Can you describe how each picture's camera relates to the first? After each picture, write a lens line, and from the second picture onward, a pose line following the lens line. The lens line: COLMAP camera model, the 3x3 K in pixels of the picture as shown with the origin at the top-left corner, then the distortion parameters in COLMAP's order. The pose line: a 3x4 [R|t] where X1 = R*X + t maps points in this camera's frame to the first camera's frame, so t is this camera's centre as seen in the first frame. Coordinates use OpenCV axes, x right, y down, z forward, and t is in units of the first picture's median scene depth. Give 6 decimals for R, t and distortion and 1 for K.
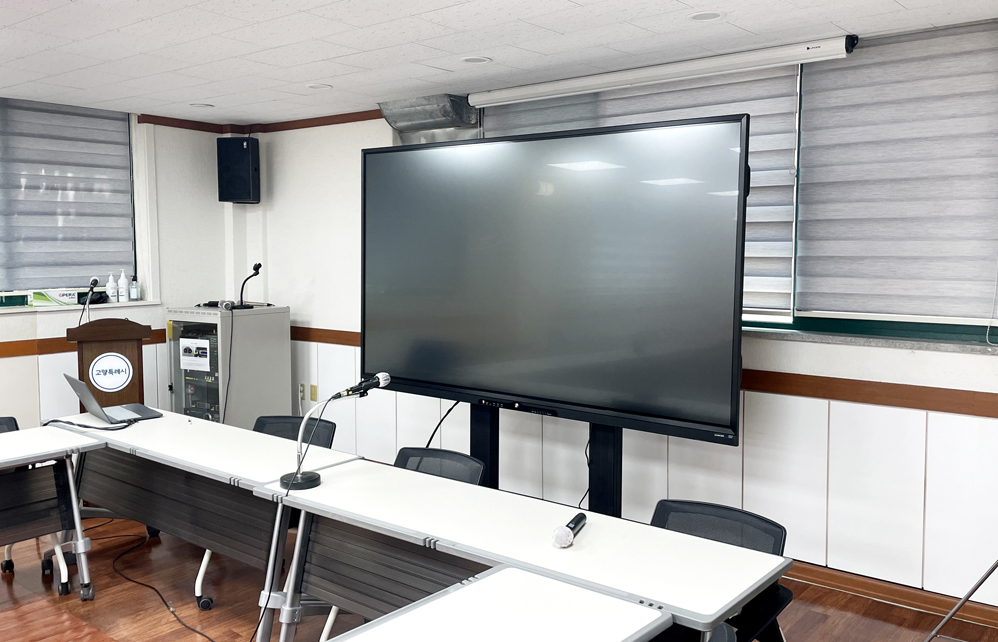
lens RADIAL K [[871.0, 0, 497.6], [0, 871.0, 306.4], [0, 0, 1]] dist [0.040511, -0.001490]
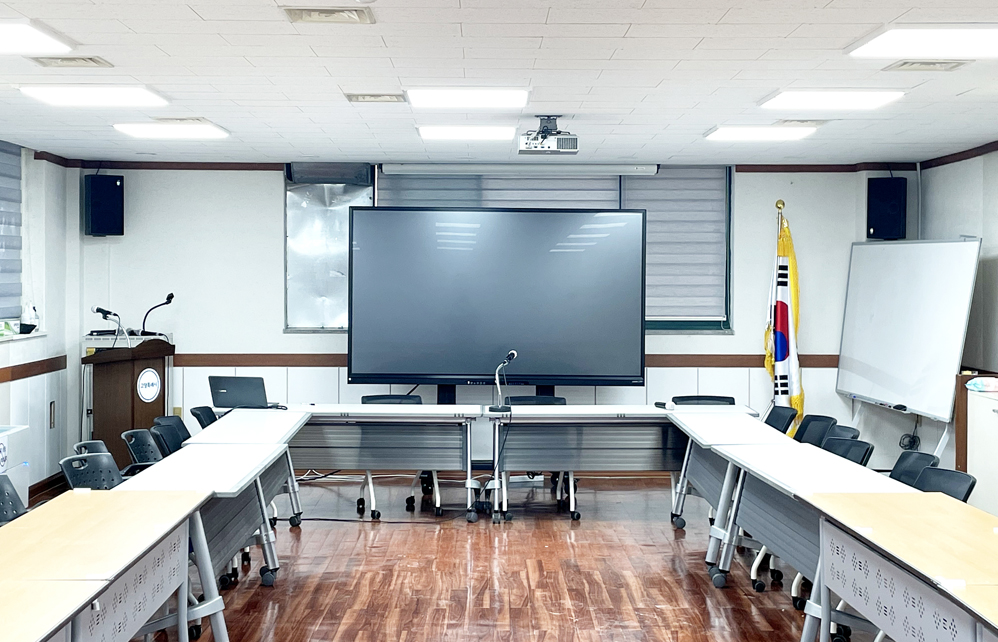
lens RADIAL K [[1476.8, 0, 499.0], [0, 1476.8, 321.0], [0, 0, 1]] dist [0.139840, -0.035510]
pose [[0.758107, -0.018002, 0.651882, -1.244984], [0.043979, 0.998754, -0.023565, 0.050844], [-0.650646, 0.046534, 0.757954, -0.736740]]
